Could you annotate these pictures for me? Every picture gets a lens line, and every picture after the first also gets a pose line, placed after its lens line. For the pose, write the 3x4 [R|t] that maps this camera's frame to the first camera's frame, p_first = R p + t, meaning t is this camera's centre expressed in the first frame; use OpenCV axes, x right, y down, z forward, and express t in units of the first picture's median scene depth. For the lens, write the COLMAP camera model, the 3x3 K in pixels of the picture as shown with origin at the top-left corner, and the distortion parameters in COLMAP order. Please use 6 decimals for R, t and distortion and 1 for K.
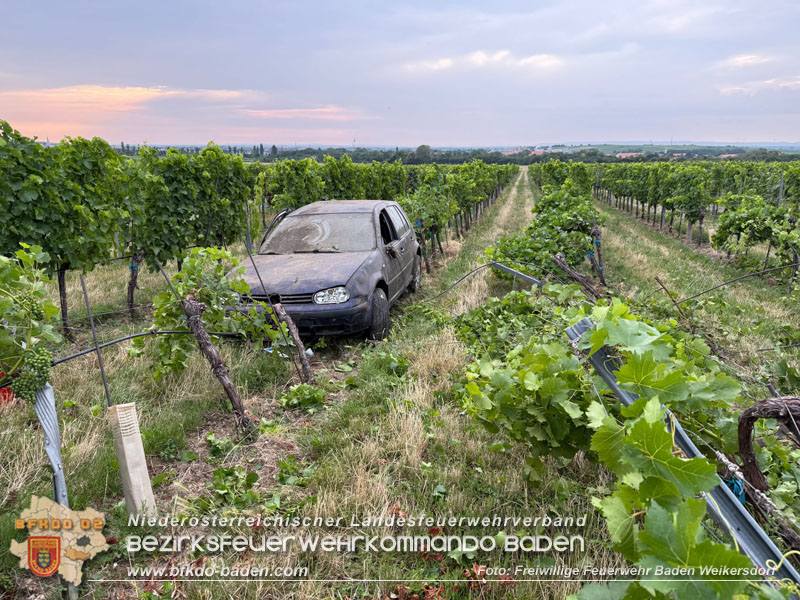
lens RADIAL K [[557.6, 0, 400.7], [0, 557.6, 299.9], [0, 0, 1]] dist [0.001417, -0.016598]
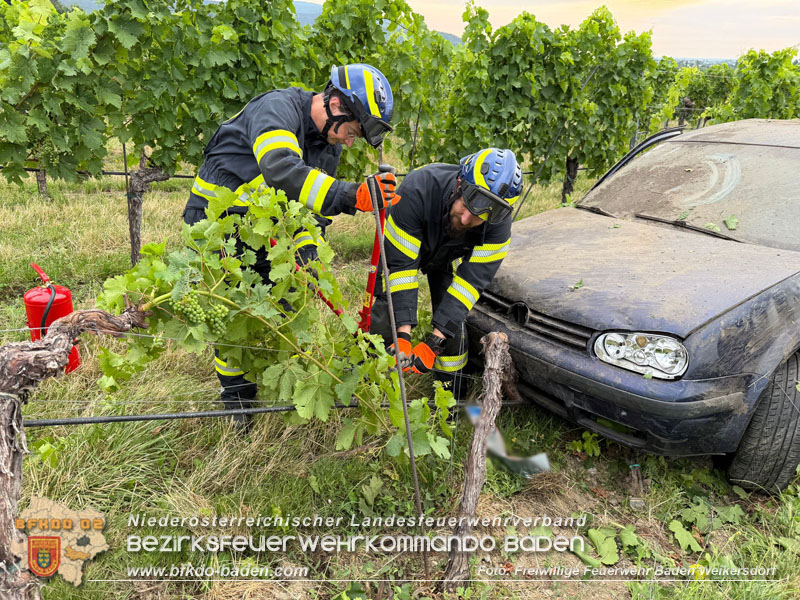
lens RADIAL K [[557.6, 0, 399.8], [0, 557.6, 302.6], [0, 0, 1]] dist [0.001417, -0.016598]
pose [[0.694113, 0.299443, -0.654630, 0.003971], [-0.206716, 0.953989, 0.217193, -0.073099], [0.689547, -0.015434, 0.724076, 0.487905]]
